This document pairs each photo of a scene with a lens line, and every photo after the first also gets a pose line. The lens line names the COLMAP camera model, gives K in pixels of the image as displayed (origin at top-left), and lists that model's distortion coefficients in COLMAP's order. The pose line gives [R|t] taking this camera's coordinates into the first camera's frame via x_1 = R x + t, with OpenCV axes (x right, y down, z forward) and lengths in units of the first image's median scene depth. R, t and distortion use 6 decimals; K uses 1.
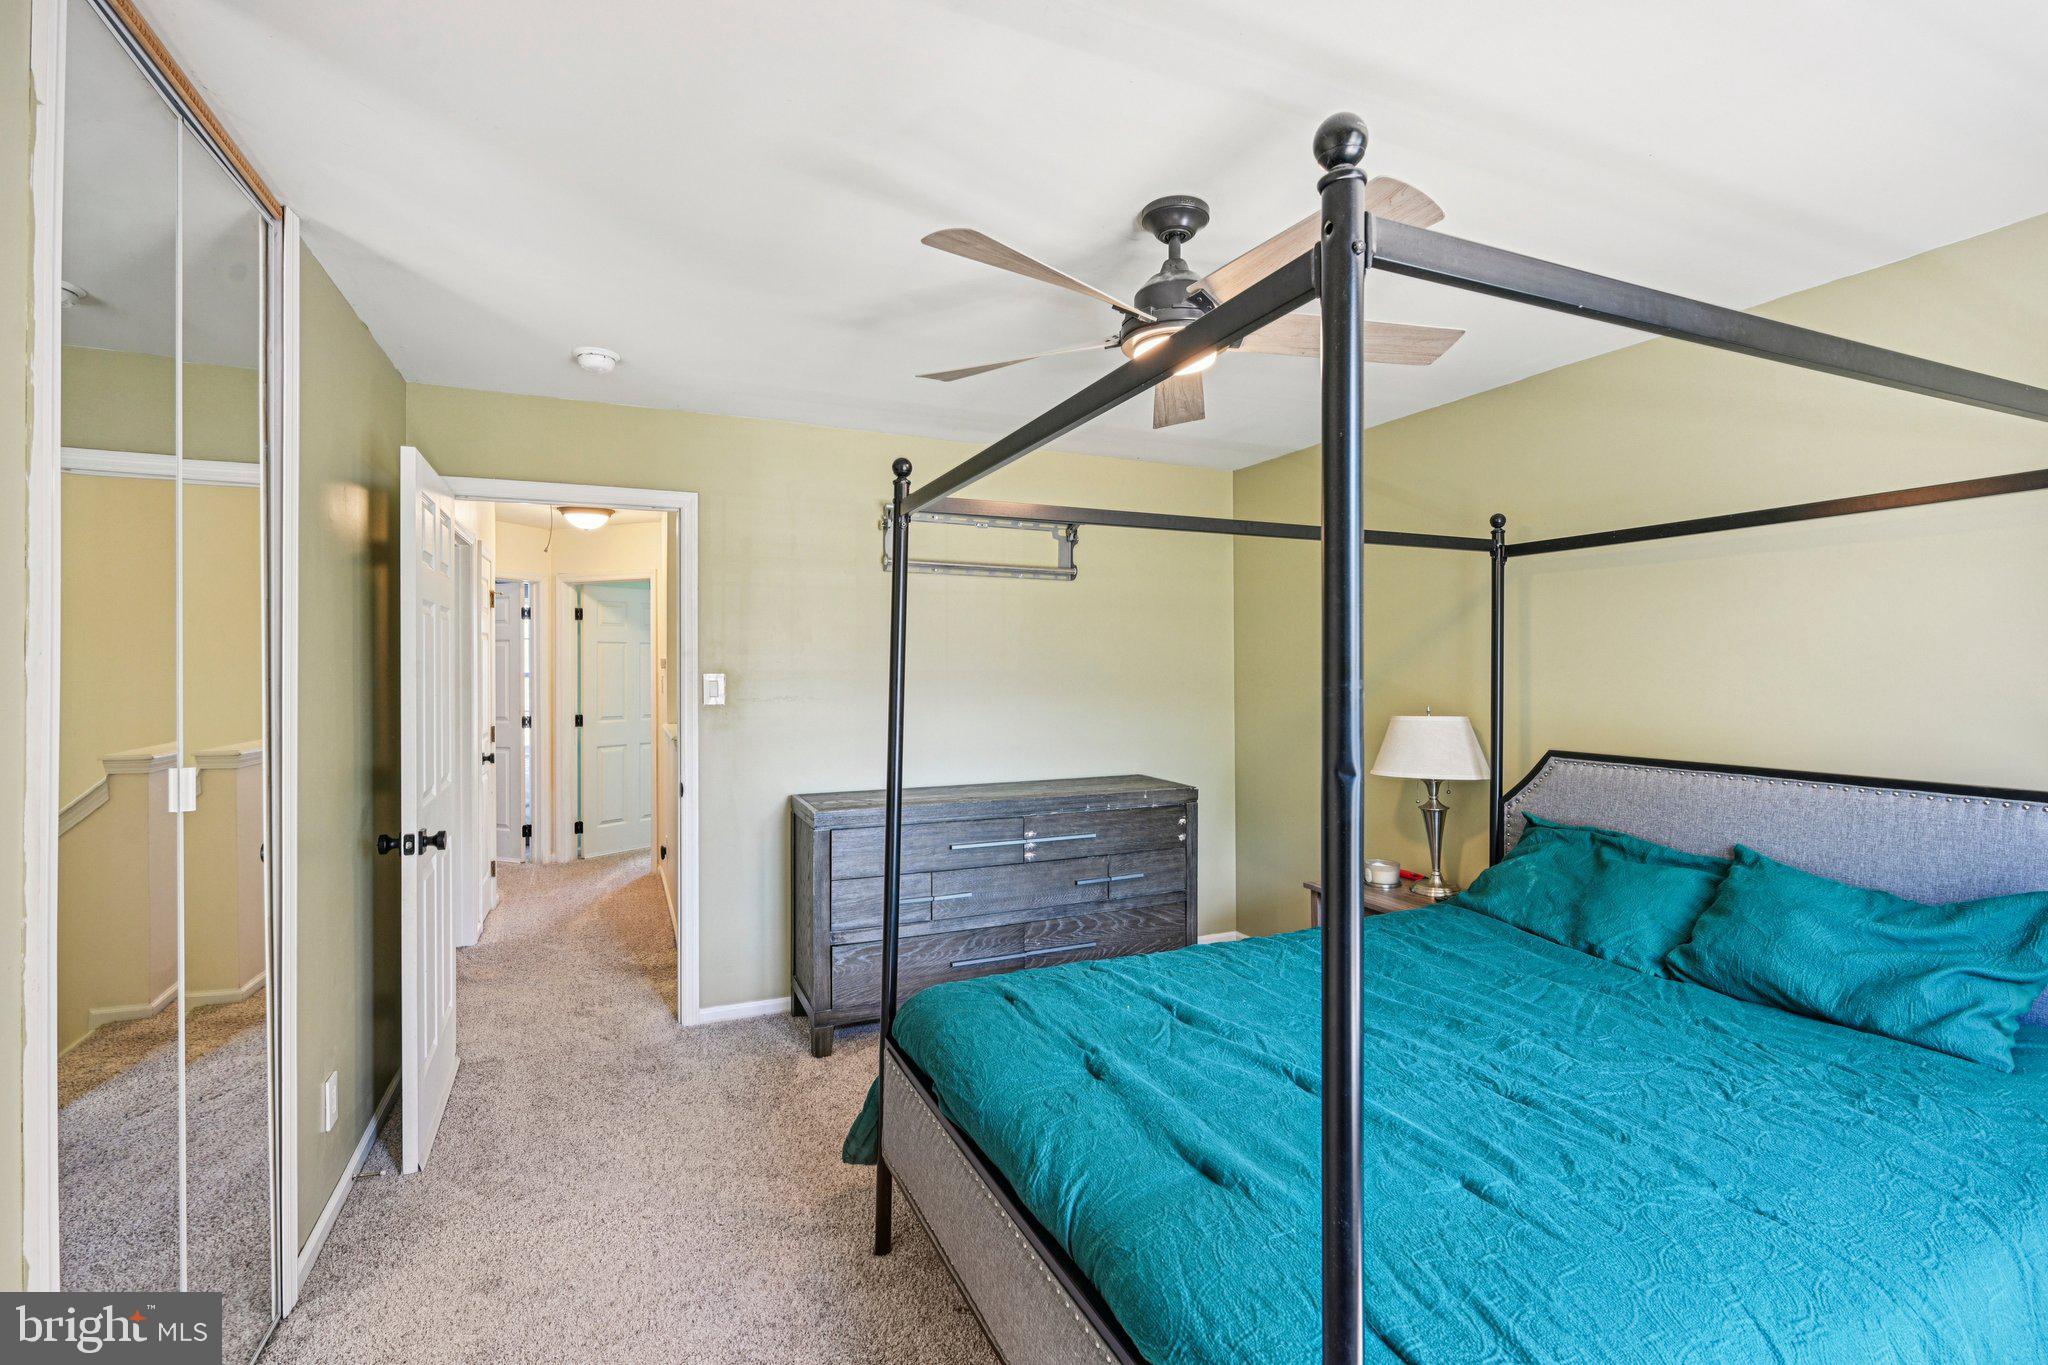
lens RADIAL K [[913.3, 0, 1028.8], [0, 913.3, 667.8], [0, 0, 1]] dist [0.006448, -0.002694]
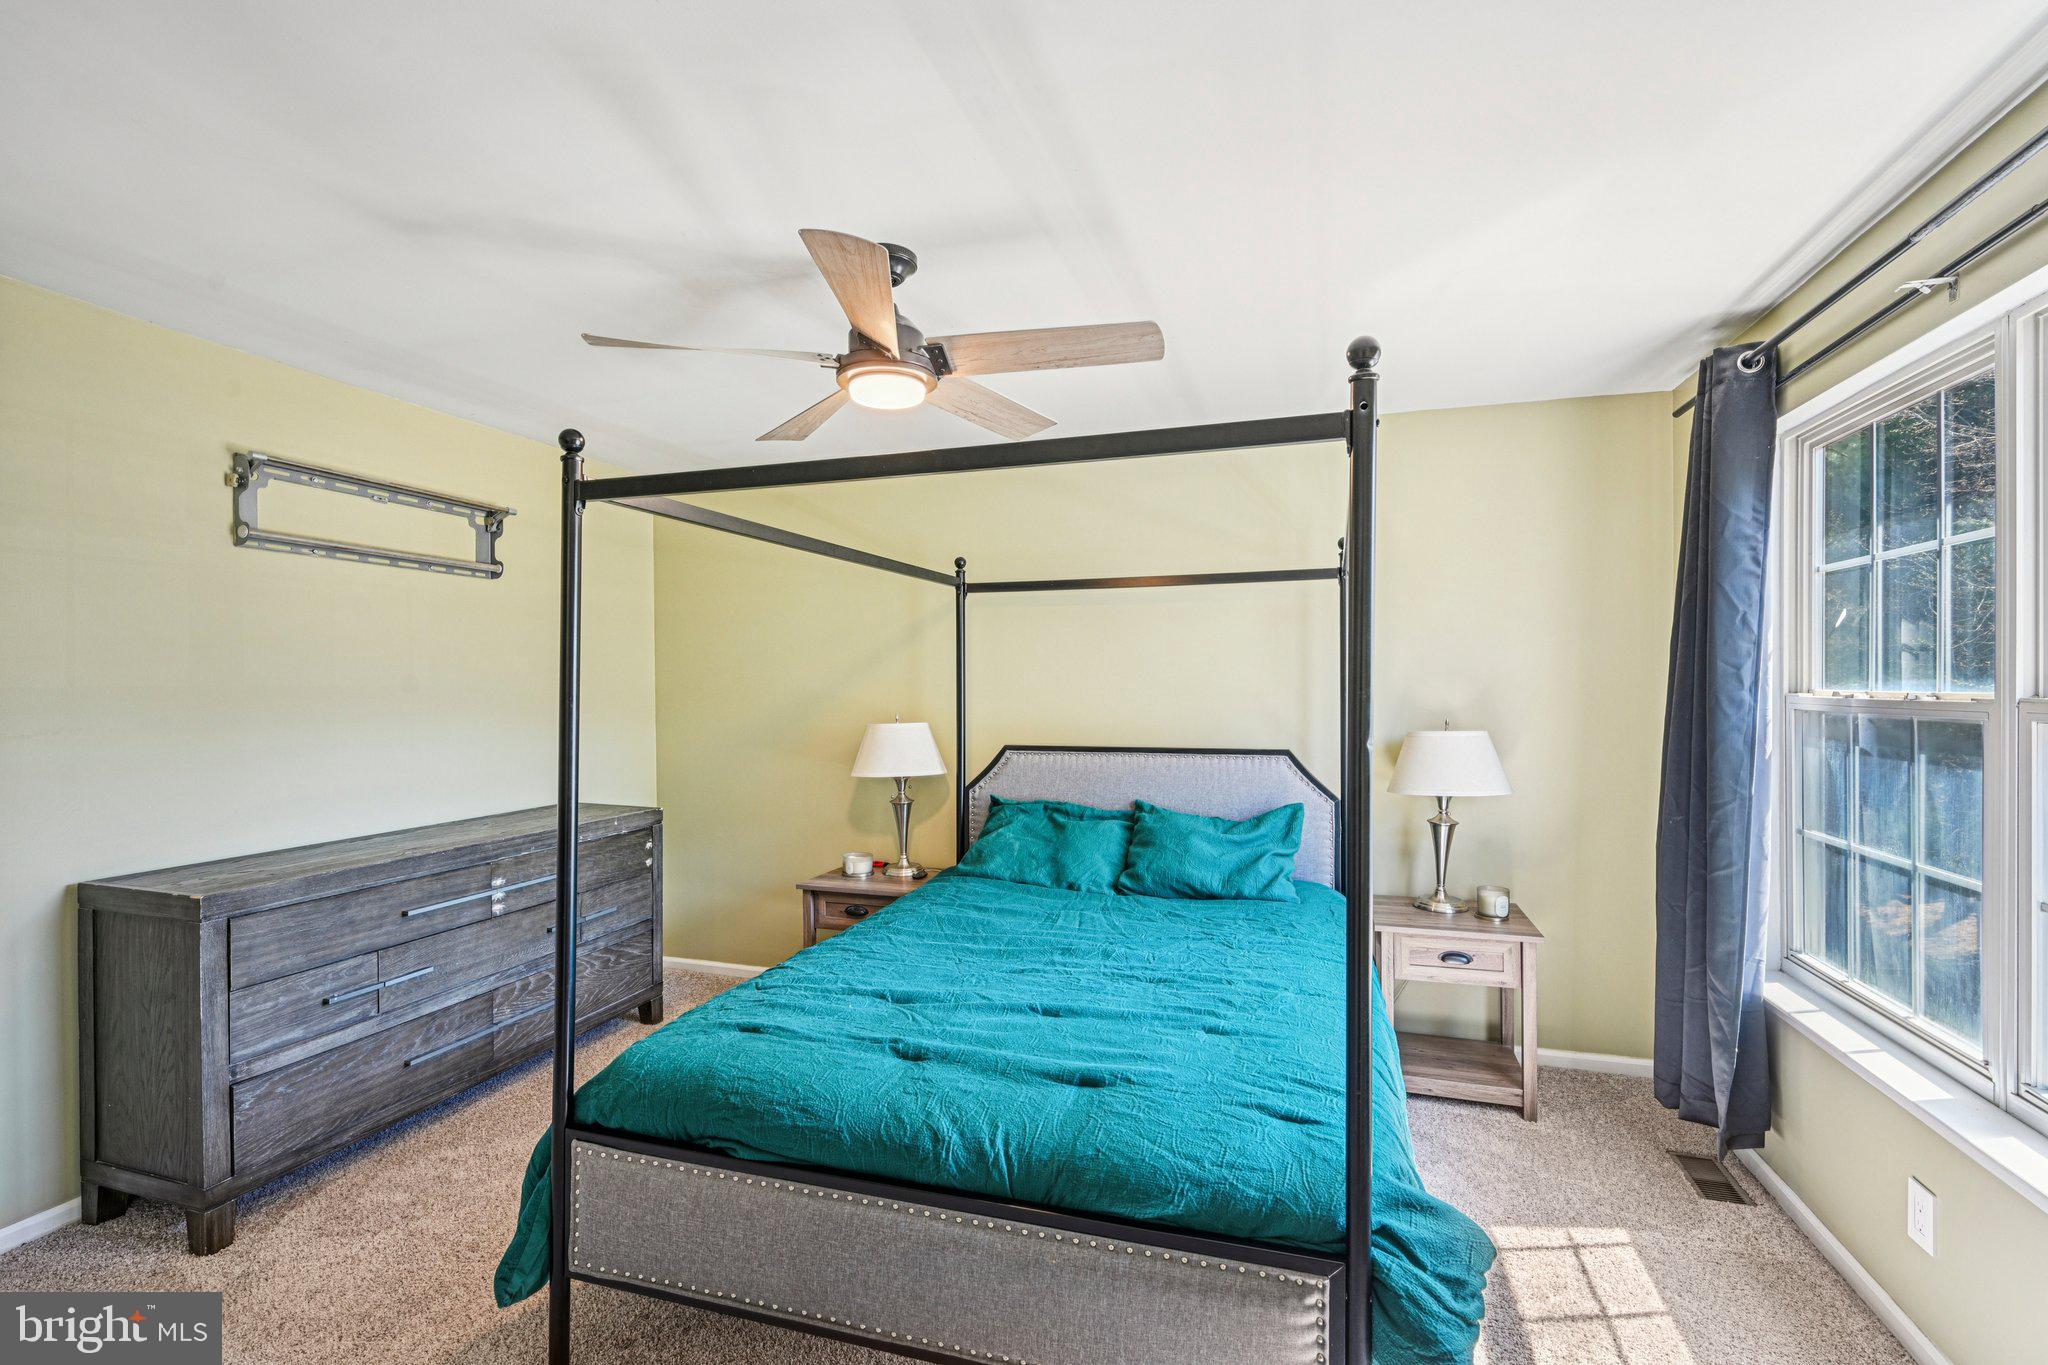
lens RADIAL K [[913.3, 0, 1036.9], [0, 913.3, 687.8], [0, 0, 1]] dist [0.006448, -0.002694]
pose [[0.675582, -0.006505, 0.737256, -0.373855], [0.002345, 0.999975, 0.006674, 0.000169], [-0.737281, -0.002781, 0.675581, 0.098897]]
